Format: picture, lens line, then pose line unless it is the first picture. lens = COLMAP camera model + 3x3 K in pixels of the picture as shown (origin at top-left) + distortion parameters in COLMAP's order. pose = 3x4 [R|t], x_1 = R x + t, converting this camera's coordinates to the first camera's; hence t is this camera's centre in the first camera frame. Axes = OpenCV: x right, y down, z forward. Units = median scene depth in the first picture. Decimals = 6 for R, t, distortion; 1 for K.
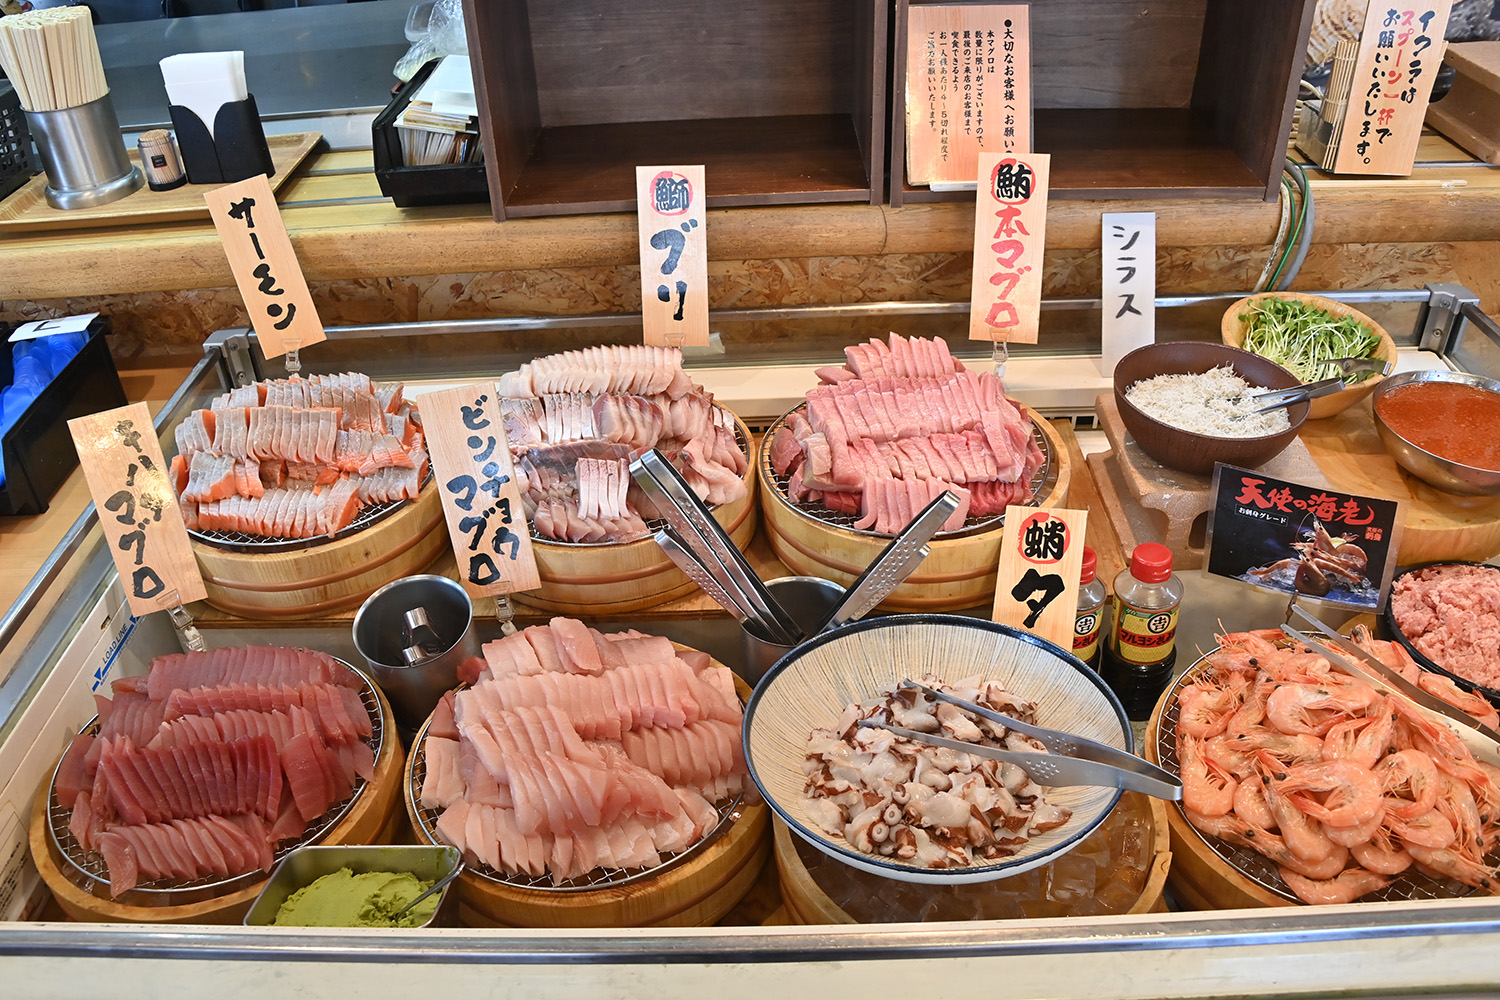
lens RADIAL K [[1220.8, 0, 741.3], [0, 1220.8, 507.0], [0, 0, 1]] dist [-0.121133, -0.007419]
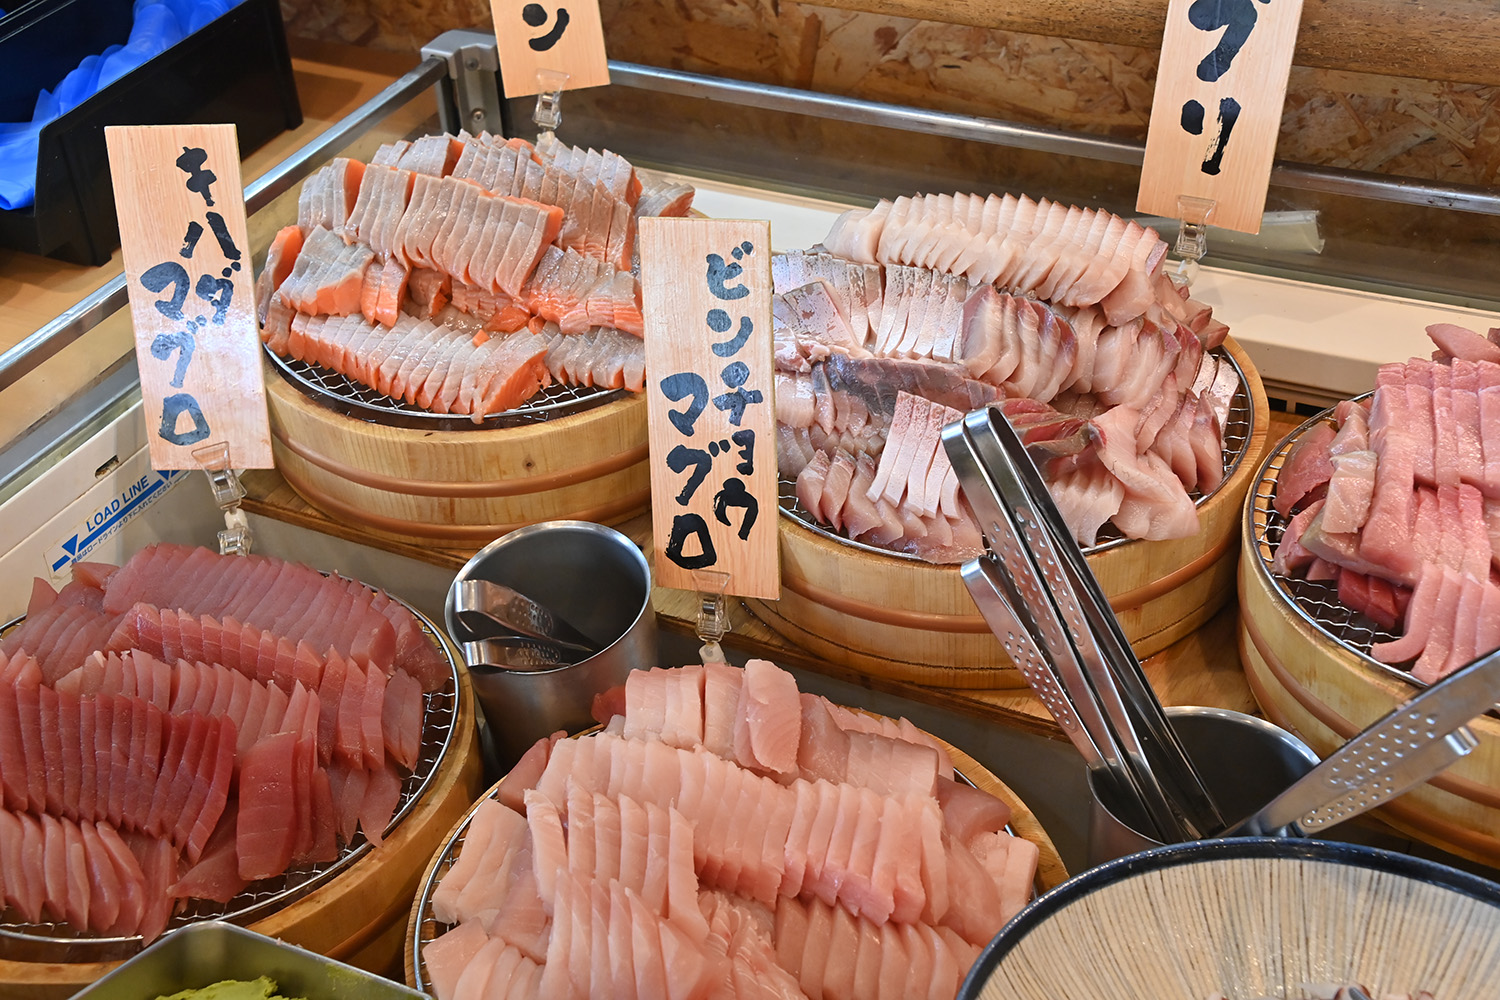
lens RADIAL K [[2145.5, 0, 721.3], [0, 2145.5, 506.5], [0, 0, 1]] dist [0.204284, 0.000000]
pose [[0.894442, 0.252053, -0.369381, 0.167947], [-0.238565, 0.967608, 0.082587, -0.051216], [0.378232, 0.014252, 0.925601, 0.074298]]
